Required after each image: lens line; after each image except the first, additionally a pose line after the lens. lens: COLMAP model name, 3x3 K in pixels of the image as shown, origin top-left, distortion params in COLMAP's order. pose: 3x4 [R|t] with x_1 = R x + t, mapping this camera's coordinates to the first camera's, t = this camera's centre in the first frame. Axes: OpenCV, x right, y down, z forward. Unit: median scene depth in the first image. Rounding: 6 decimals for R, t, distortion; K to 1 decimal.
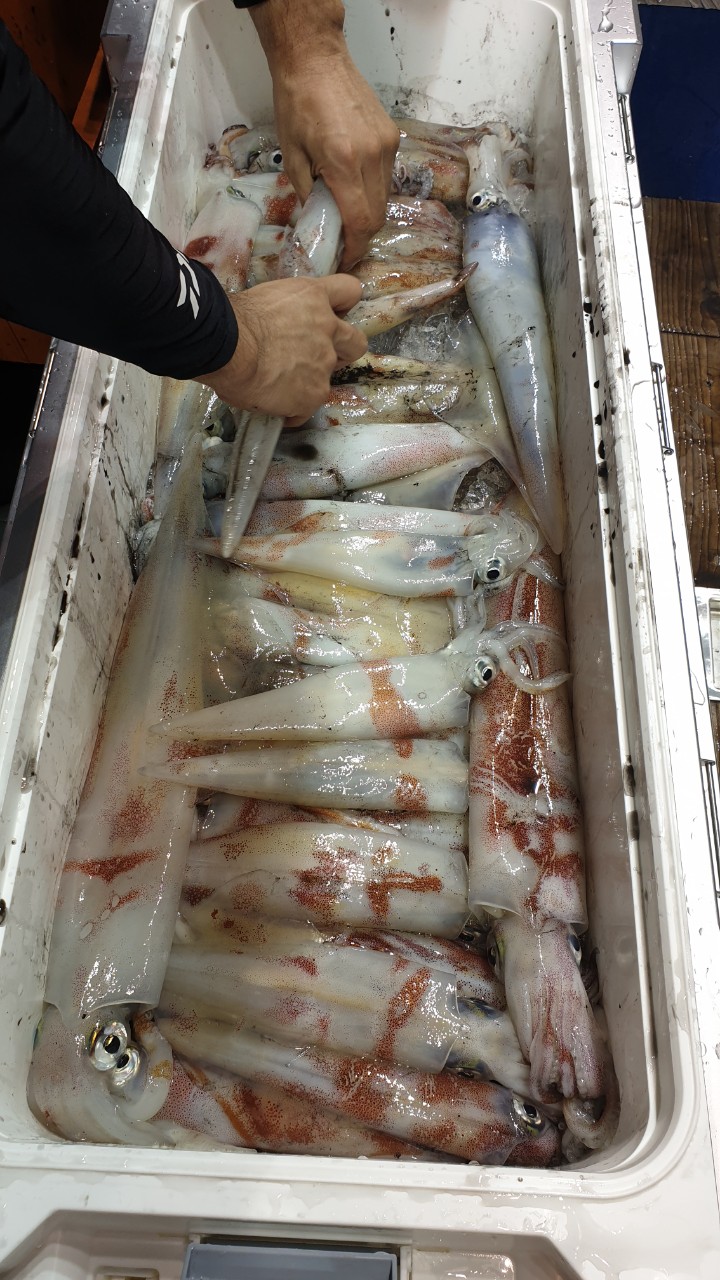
lens RADIAL K [[1017.9, 0, 346.1], [0, 1017.9, 640.5], [0, 0, 1]] dist [0.042810, -0.084009]
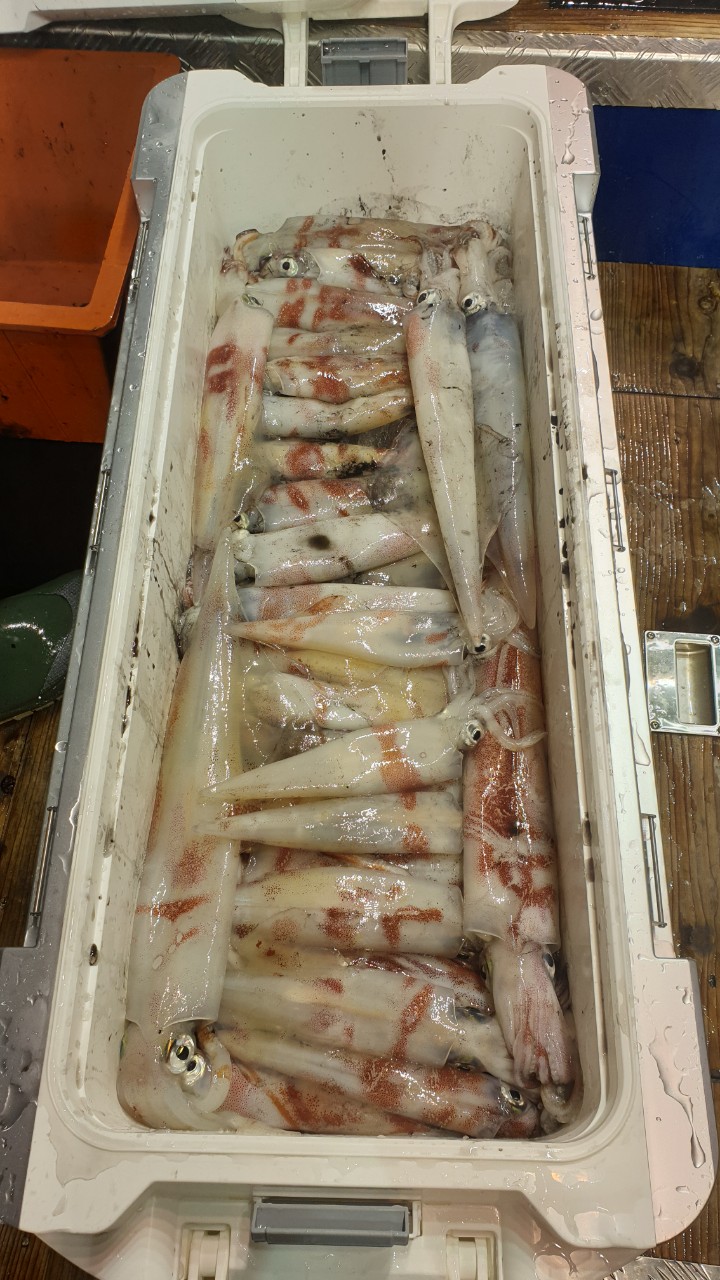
lens RADIAL K [[1024.9, 0, 360.0], [0, 1024.9, 640.0], [0, 0, 1]] dist [0.081767, -0.208607]
pose [[0.999542, -0.030150, -0.002641, 0.007655], [0.030209, 0.999195, 0.026388, -0.125002], [0.001843, -0.026456, 0.999648, -0.230470]]
